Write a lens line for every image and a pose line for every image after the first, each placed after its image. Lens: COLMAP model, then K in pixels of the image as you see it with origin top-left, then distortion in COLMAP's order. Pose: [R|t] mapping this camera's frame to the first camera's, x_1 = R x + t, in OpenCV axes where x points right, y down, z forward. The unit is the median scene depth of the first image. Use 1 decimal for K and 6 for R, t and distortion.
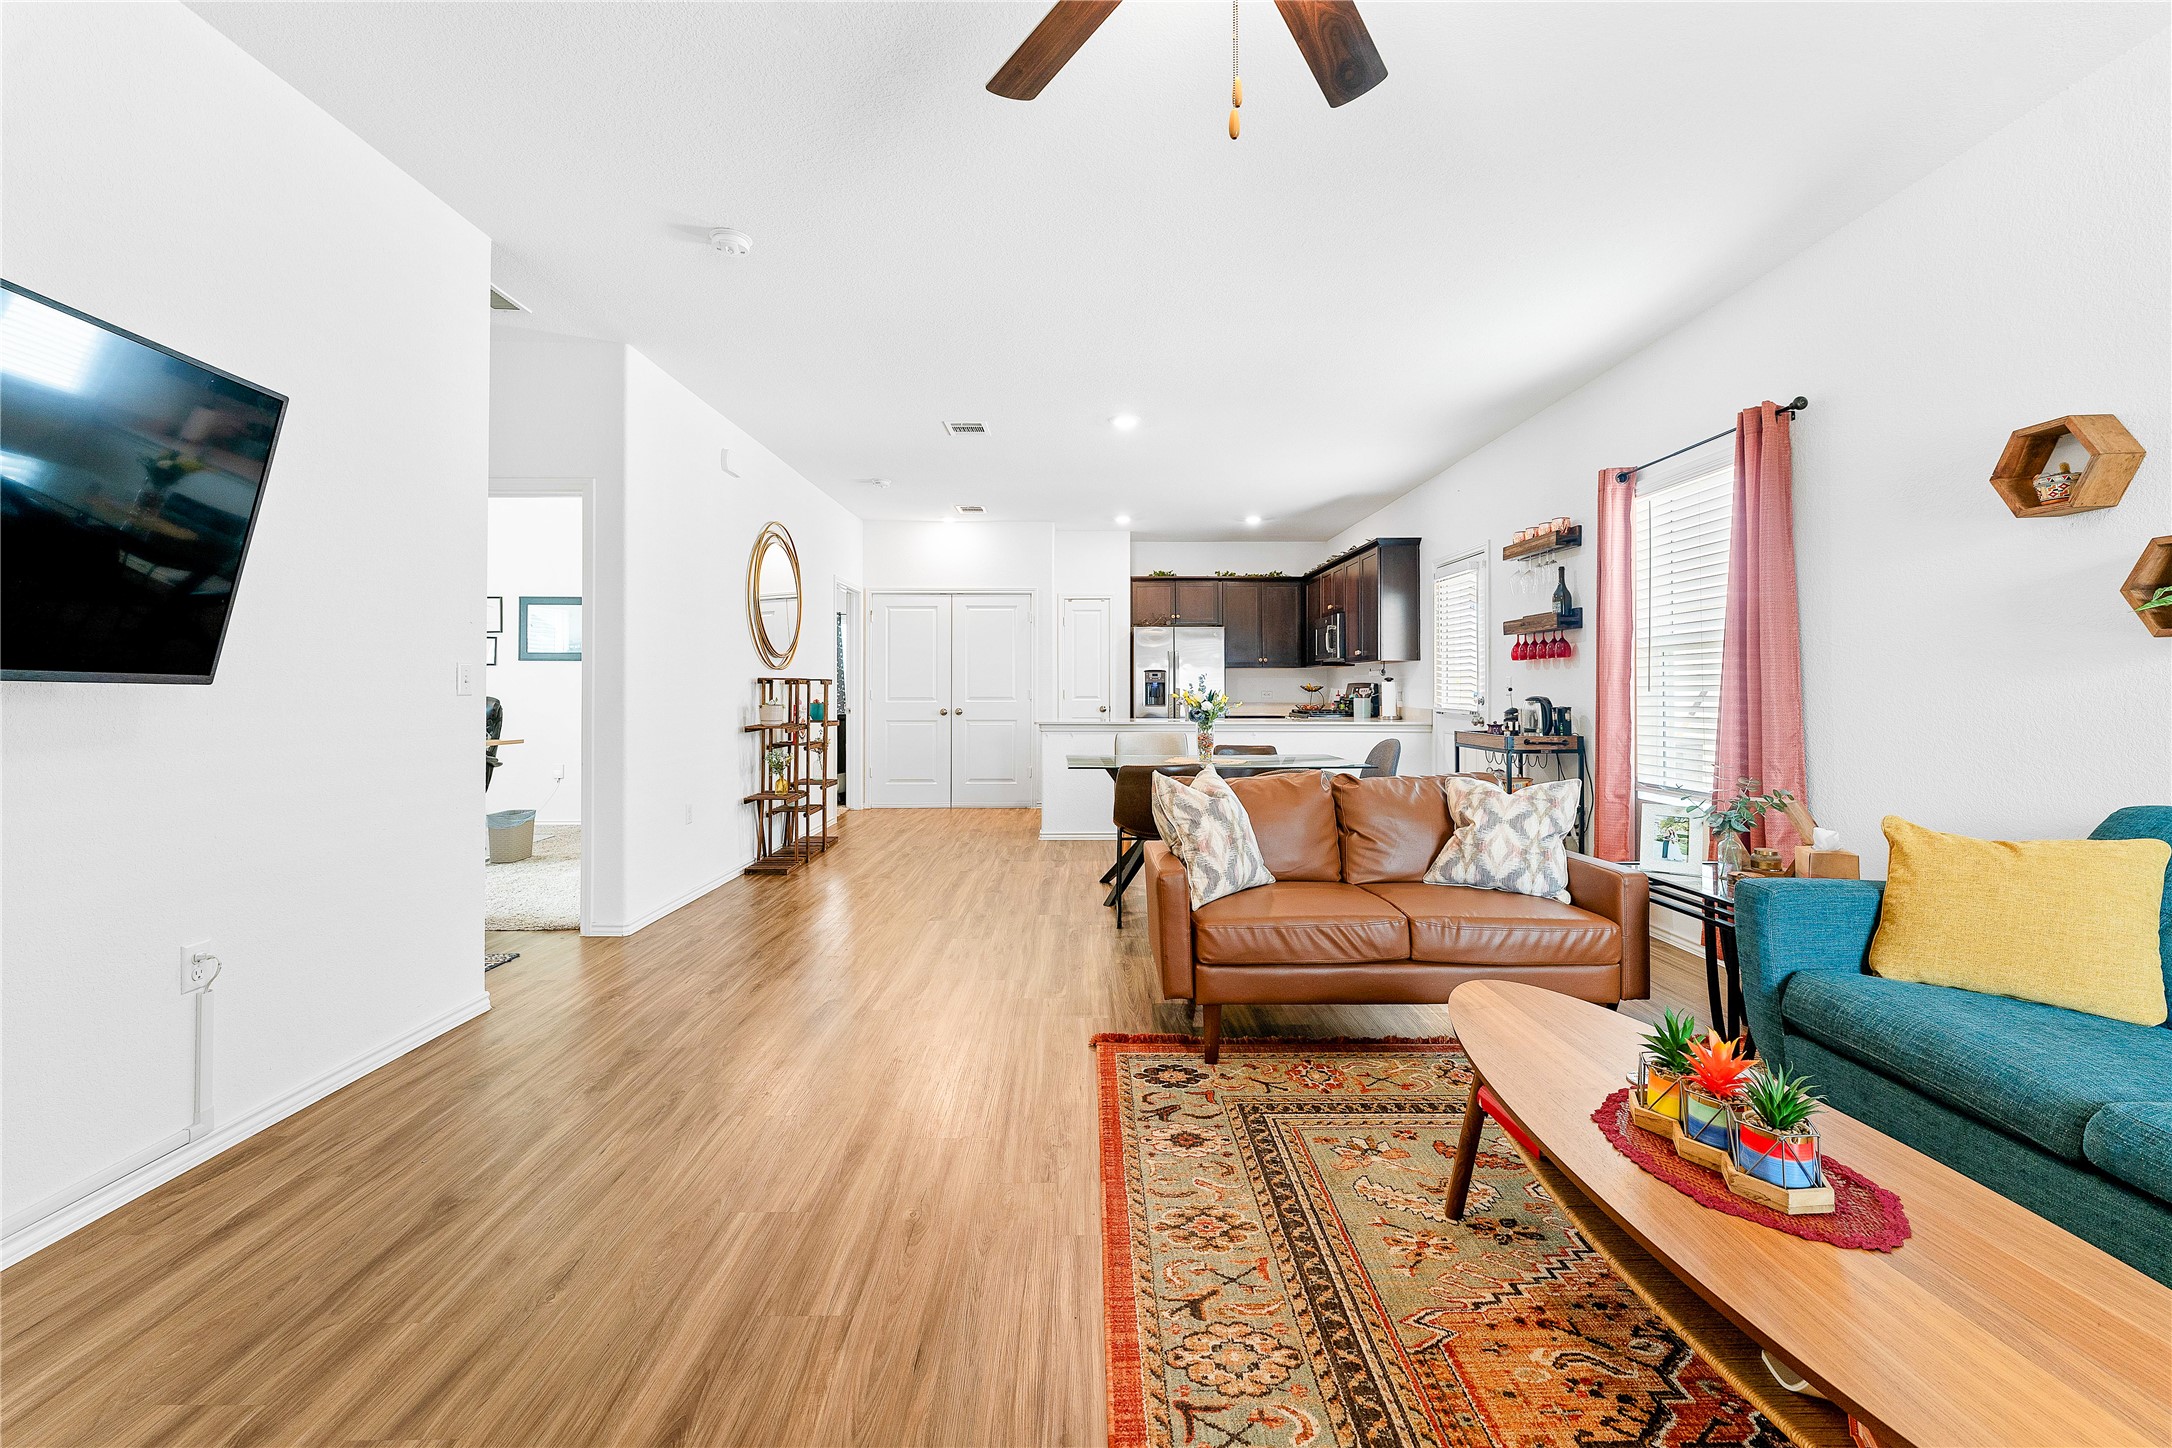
lens RADIAL K [[886.0, 0, 1088.9], [0, 886.0, 682.9], [0, 0, 1]] dist [-0.000932, -0.000131]
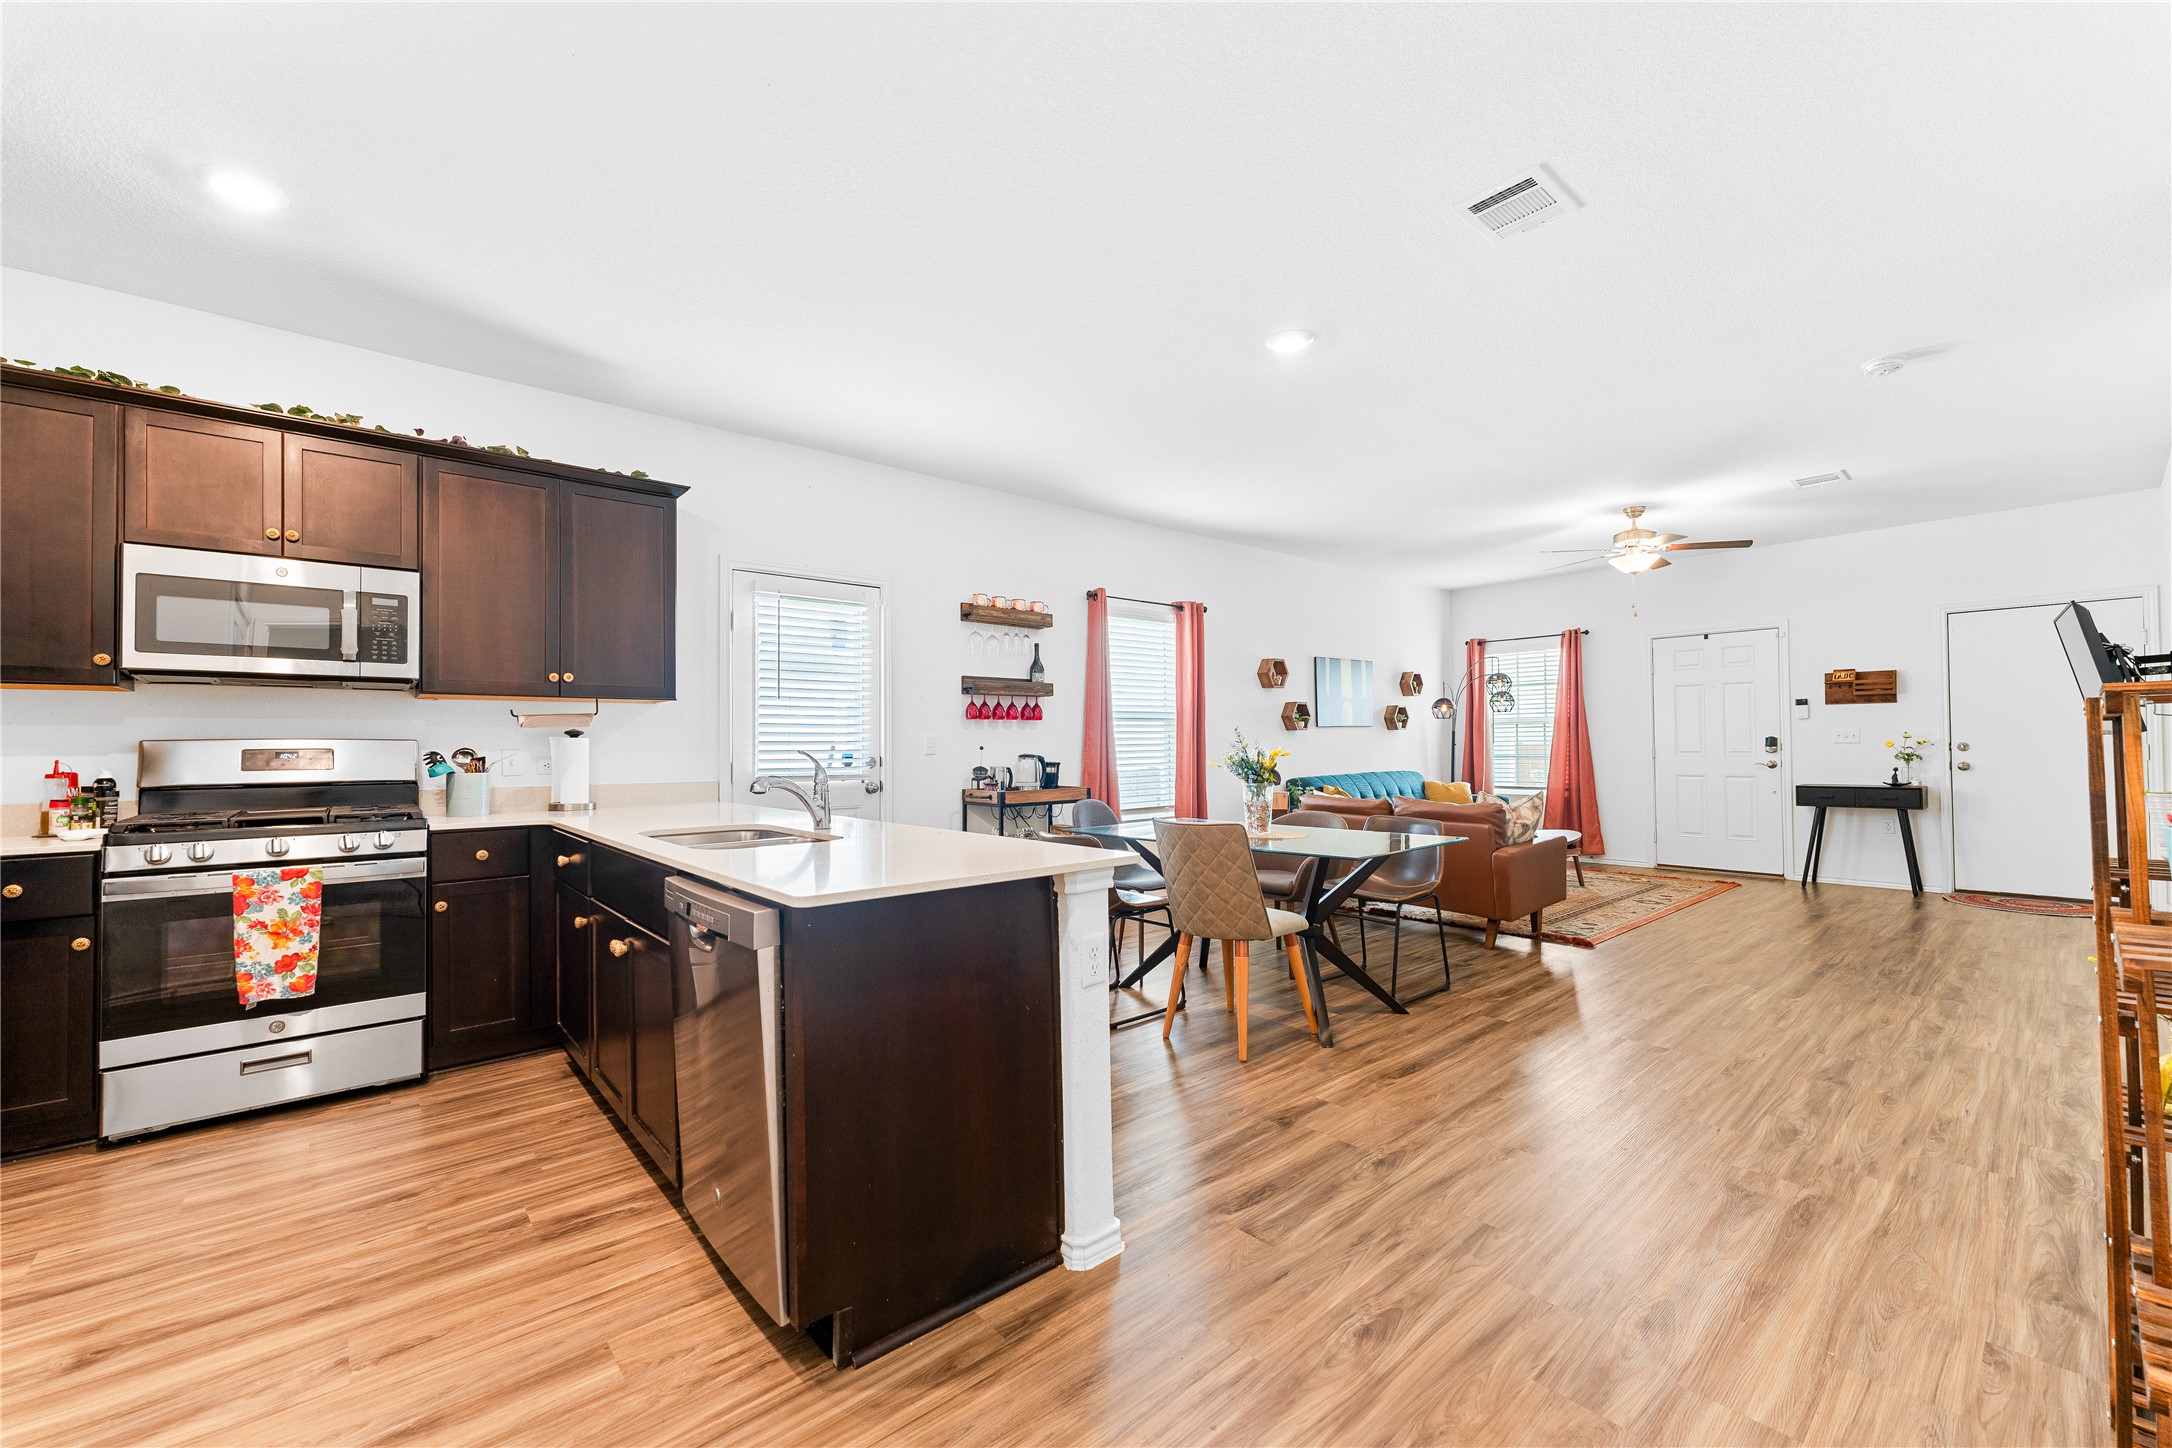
lens RADIAL K [[874.0, 0, 1086.0], [0, 874.0, 724.0], [0, 0, 1]] dist [0.000232, 0.000179]
pose [[-0.653858, 0.018389, 0.756394, -0.519594], [0.001848, 0.999740, -0.022707, 0.003106], [-0.756615, -0.013449, -0.653723, 2.321495]]
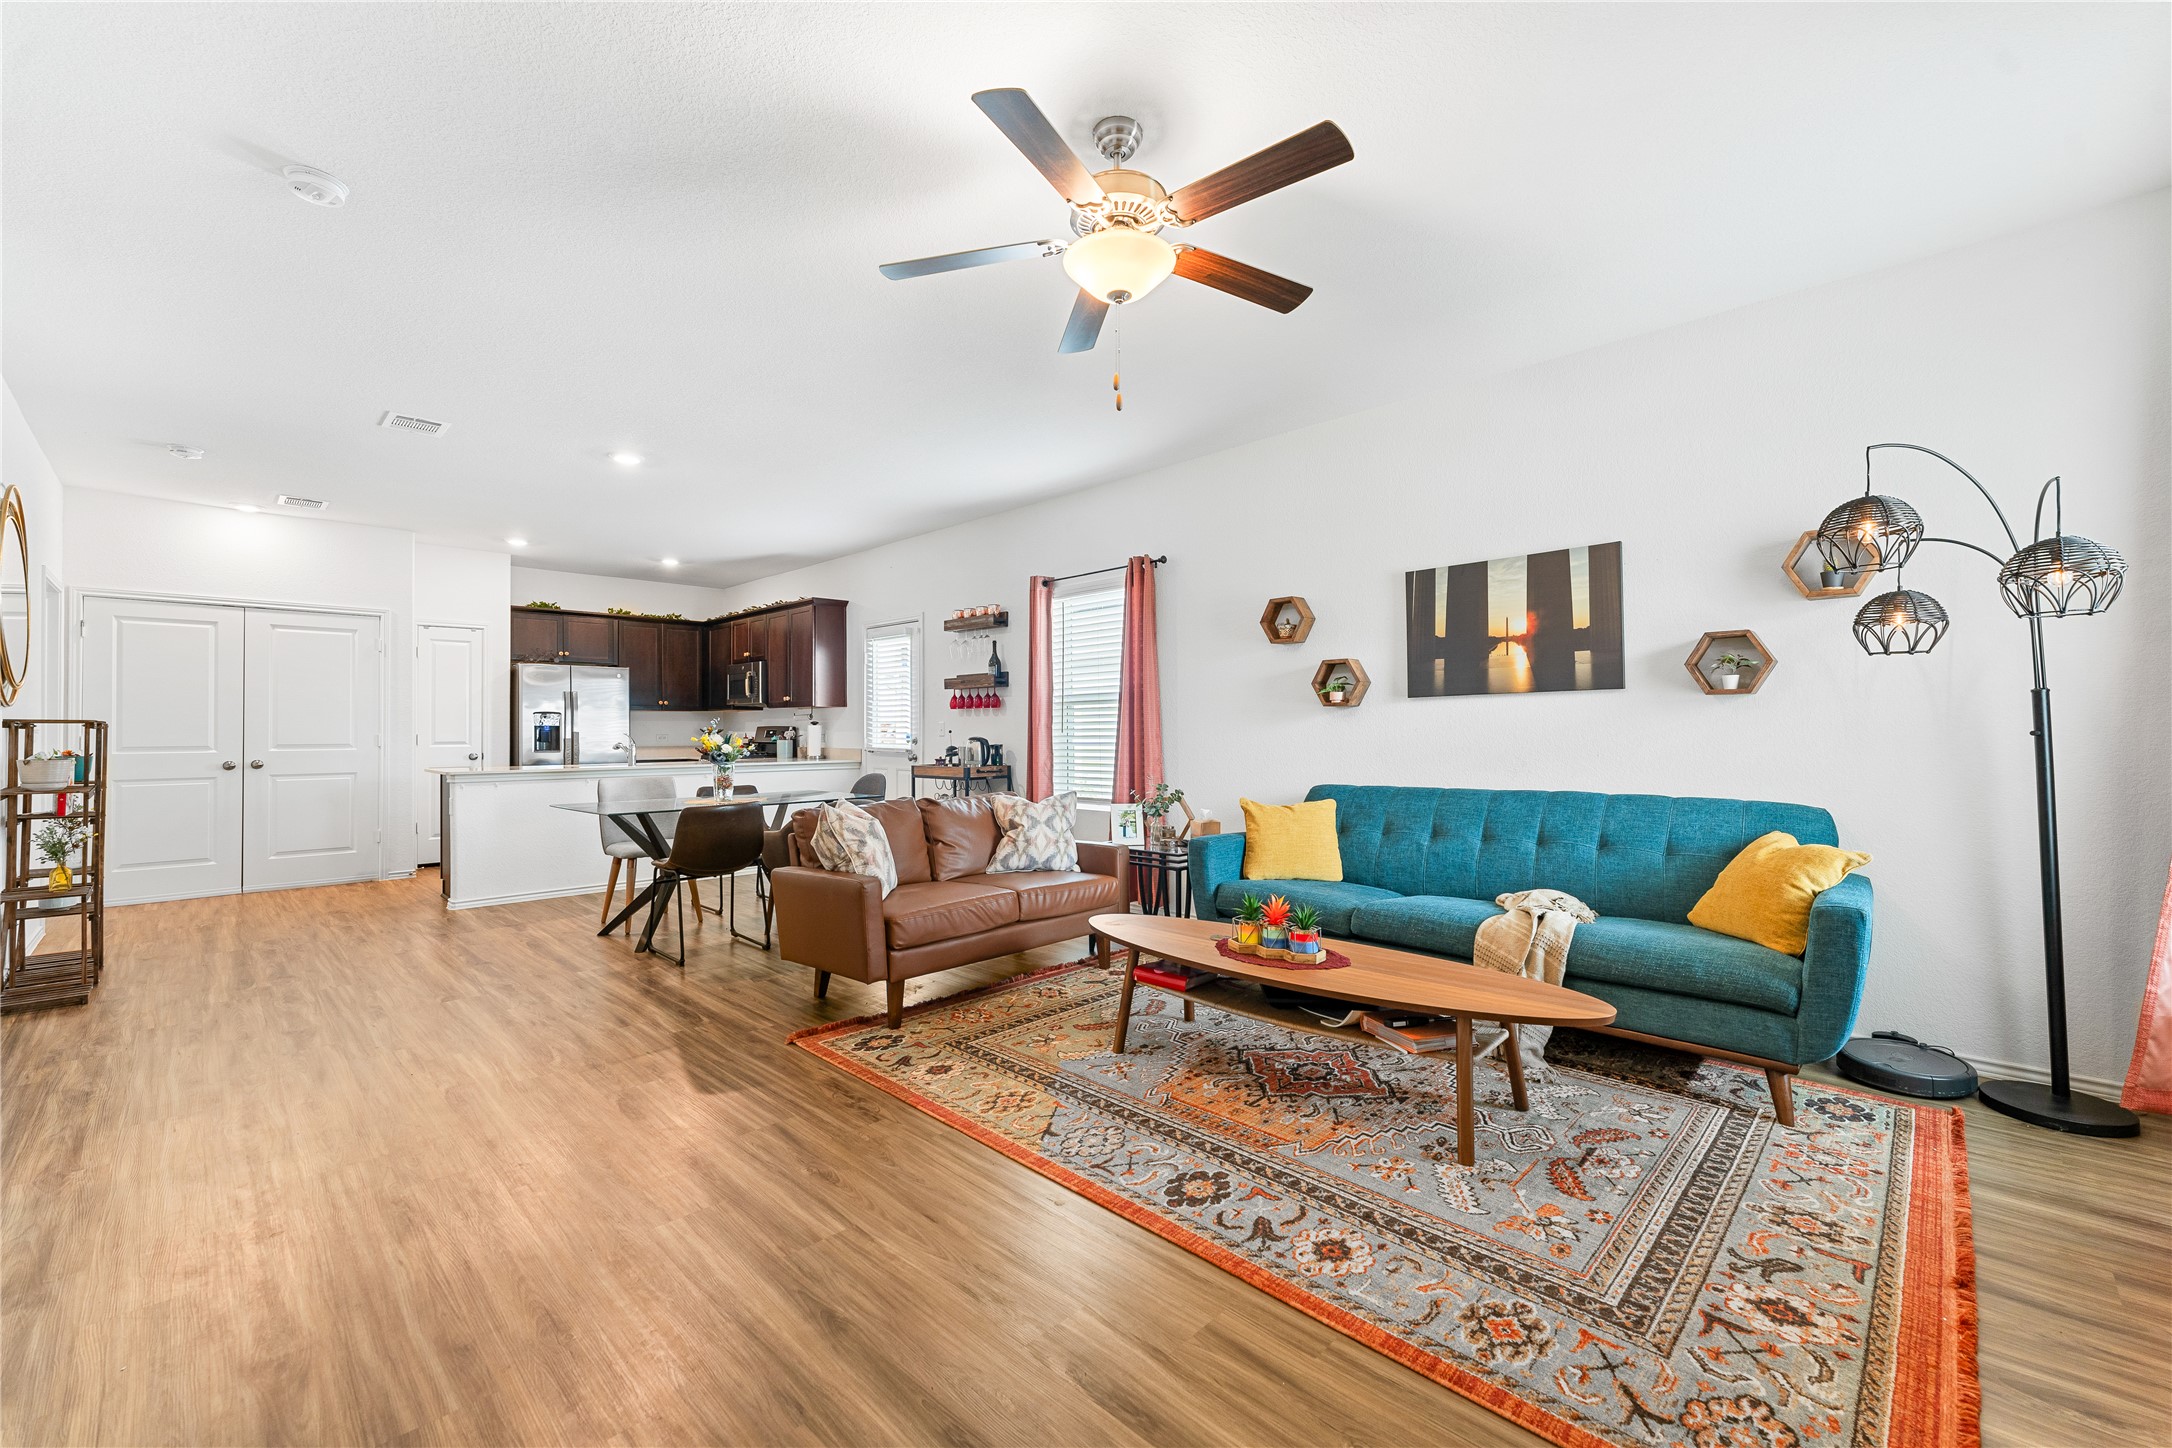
lens RADIAL K [[874.0, 0, 1086.0], [0, 874.0, 724.0], [0, 0, 1]] dist [0.000232, 0.000179]
pose [[0.708162, 0.001621, 0.706048, -0.419721], [-0.000687, 0.999998, -0.001607, -0.002724], [-0.706050, 0.000653, 0.708162, -0.057638]]
